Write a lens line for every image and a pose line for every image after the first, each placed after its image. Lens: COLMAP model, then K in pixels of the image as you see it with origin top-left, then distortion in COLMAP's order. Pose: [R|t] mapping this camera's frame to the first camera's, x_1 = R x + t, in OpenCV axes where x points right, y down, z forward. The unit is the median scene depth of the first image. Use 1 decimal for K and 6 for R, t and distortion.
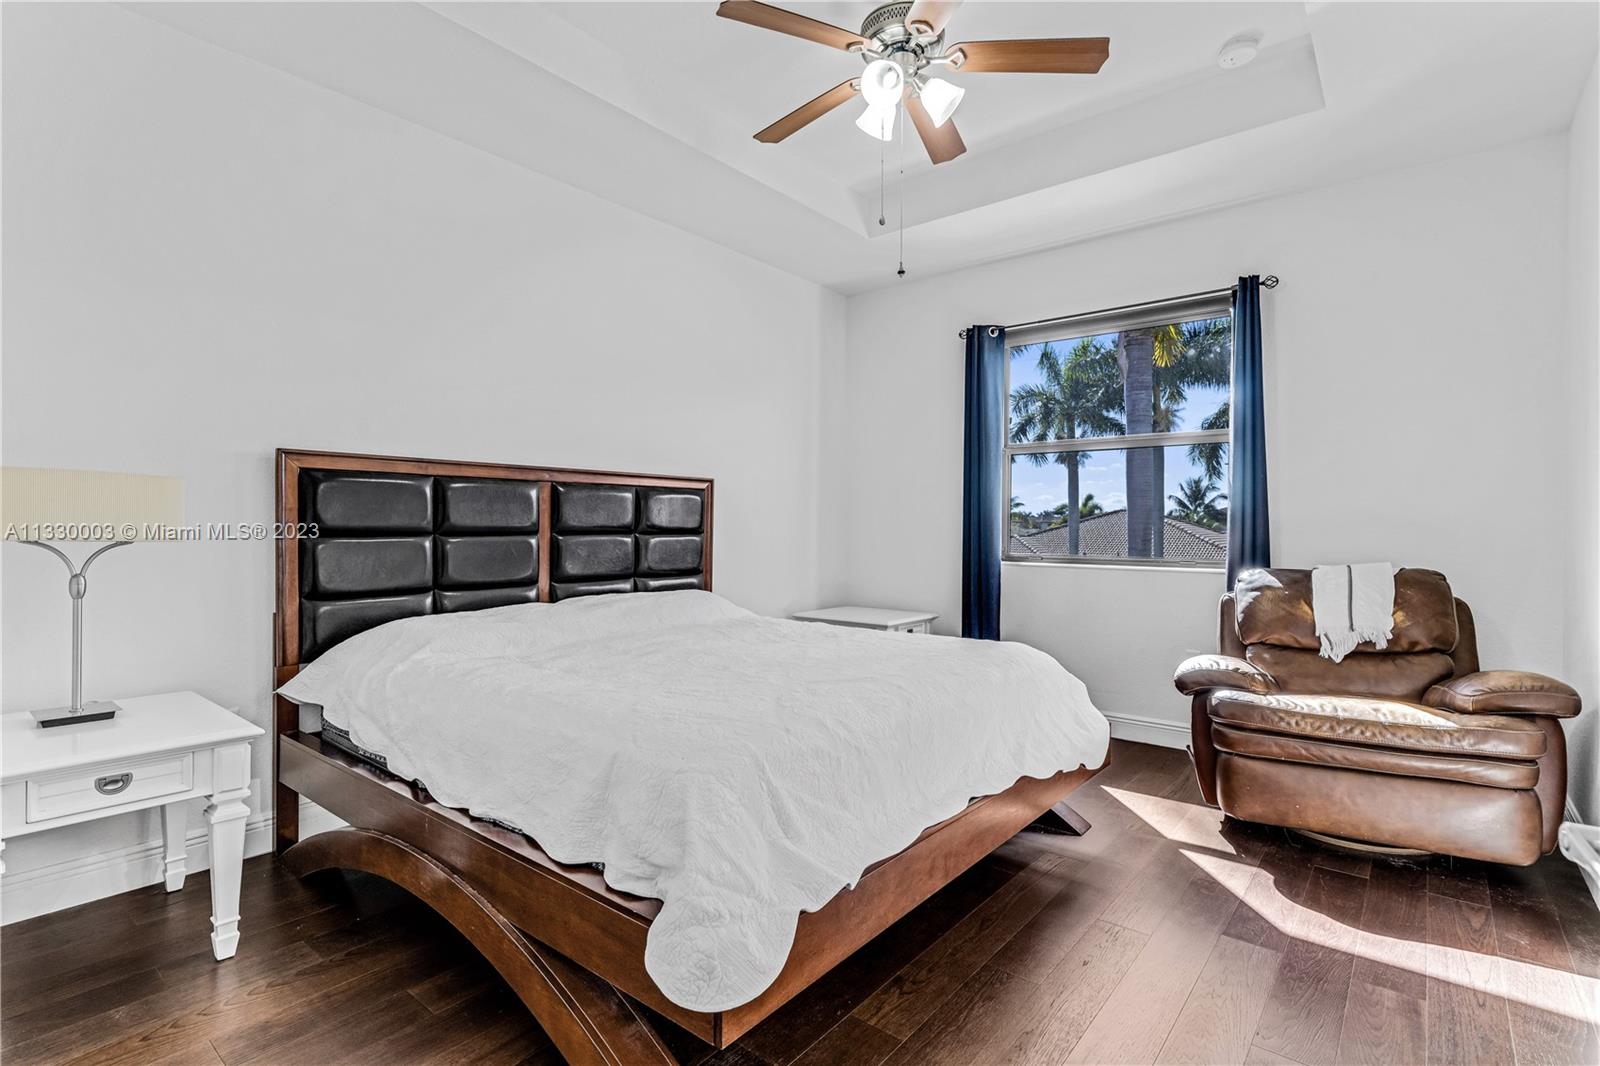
lens RADIAL K [[755.1, 0, 800.9], [0, 755.1, 538.5], [0, 0, 1]] dist [0.001772, 0.000083]
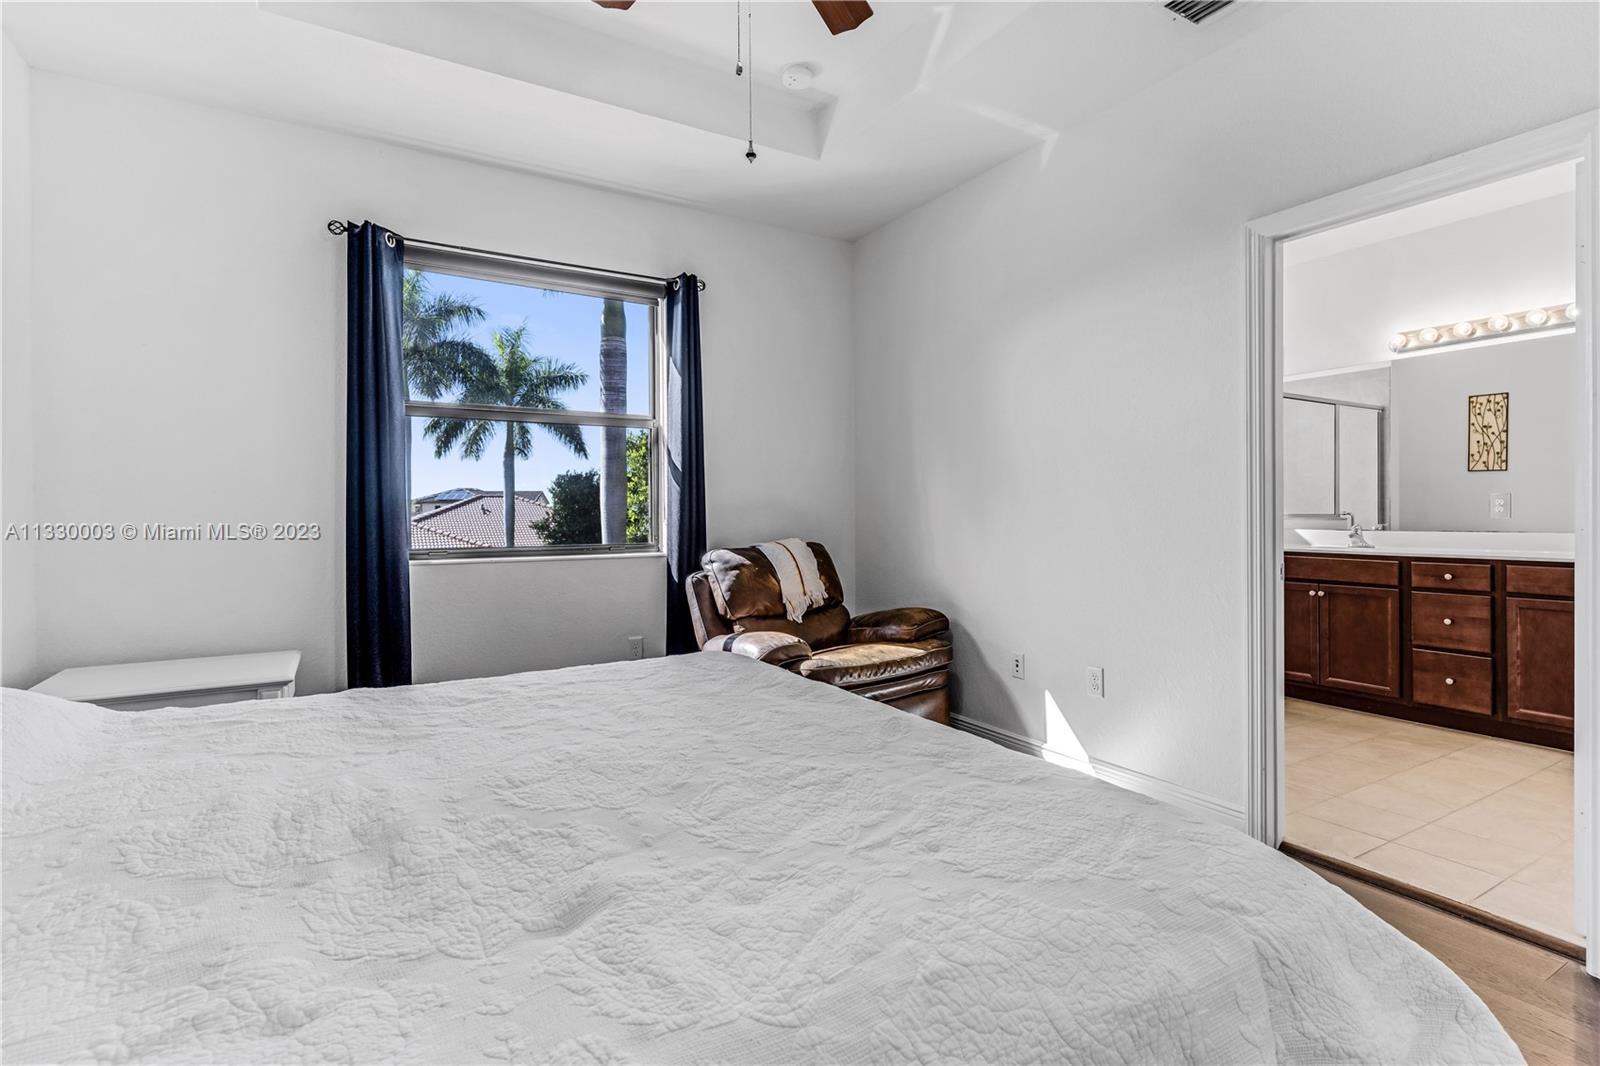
lens RADIAL K [[763.4, 0, 800.7], [0, 763.4, 504.0], [0, 0, 1]] dist [0.000739, -0.000332]
pose [[0.338102, -0.004083, 0.941101, -0.401099], [0.025792, 0.999655, -0.004929, -0.016891], [-0.940756, 0.025940, 0.338091, 0.554814]]
